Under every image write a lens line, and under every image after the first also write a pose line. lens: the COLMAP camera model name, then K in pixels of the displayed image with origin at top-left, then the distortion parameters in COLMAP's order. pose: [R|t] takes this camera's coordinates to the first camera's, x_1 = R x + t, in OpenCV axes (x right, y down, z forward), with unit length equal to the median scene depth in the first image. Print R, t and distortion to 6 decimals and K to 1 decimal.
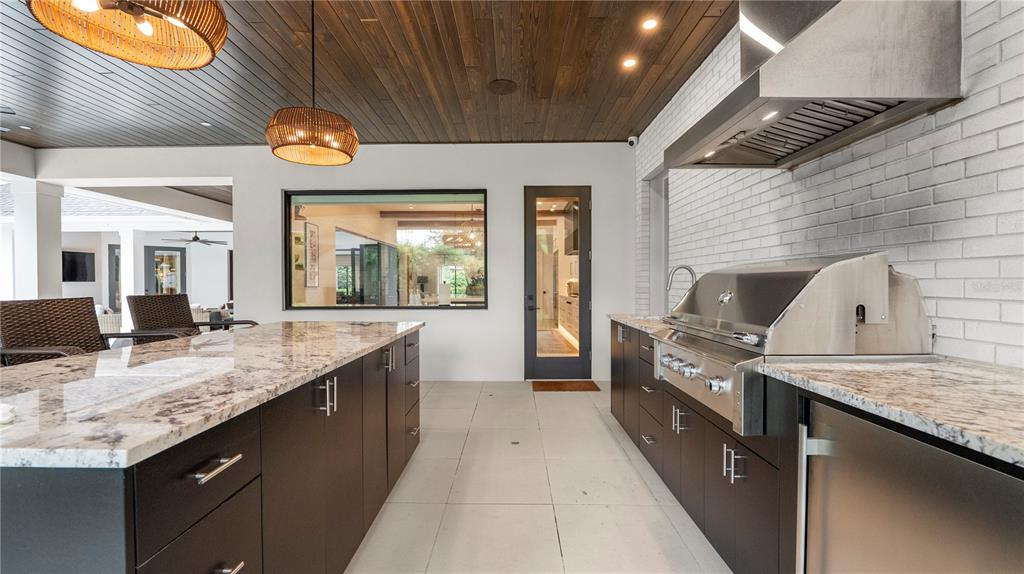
lens RADIAL K [[415.0, 0, 509.0], [0, 415.0, 288.4], [0, 0, 1]] dist [-0.012162, 0.000227]
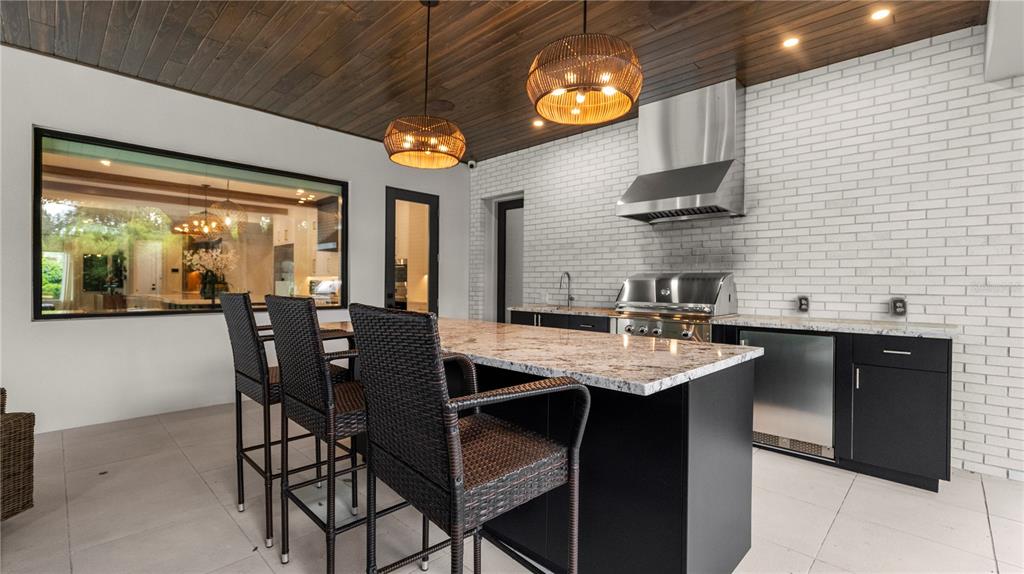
lens RADIAL K [[450.7, 0, 509.9], [0, 450.7, 287.6], [0, 0, 1]] dist [-0.001243, 0.000033]
pose [[0.690462, 0.004519, 0.723355, -1.220576], [-0.002570, 0.999989, -0.003795, 0.008674], [-0.723365, 0.000761, 0.690466, 0.050281]]
